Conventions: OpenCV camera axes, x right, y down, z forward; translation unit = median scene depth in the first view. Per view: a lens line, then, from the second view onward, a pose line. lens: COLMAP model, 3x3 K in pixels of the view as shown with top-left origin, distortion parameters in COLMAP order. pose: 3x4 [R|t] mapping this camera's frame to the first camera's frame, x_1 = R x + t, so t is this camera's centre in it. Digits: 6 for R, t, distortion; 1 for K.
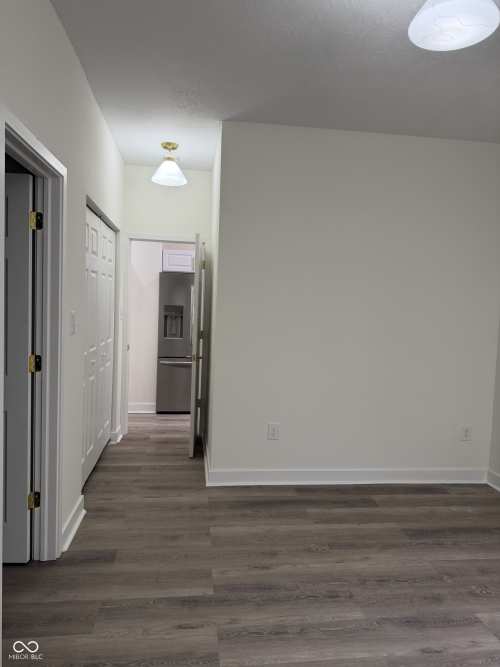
lens RADIAL K [[470.0, 0, 250.0], [0, 470.0, 333.5], [0, 0, 1]] dist [0.042517, -0.057980]
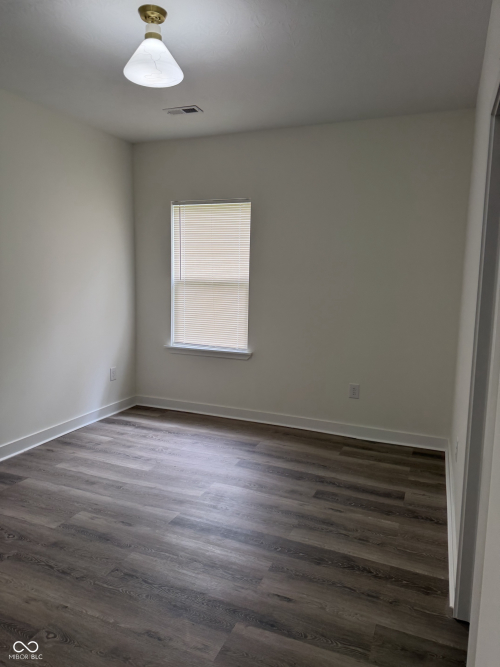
lens RADIAL K [[470.0, 0, 250.0], [0, 470.0, 333.5], [0, 0, 1]] dist [0.042517, -0.057980]
pose [[-0.870709, -0.113155, 0.478603, -0.452521], [-0.014942, 0.978808, 0.204235, -0.129514], [-0.491571, 0.170678, -0.853948, 1.657625]]
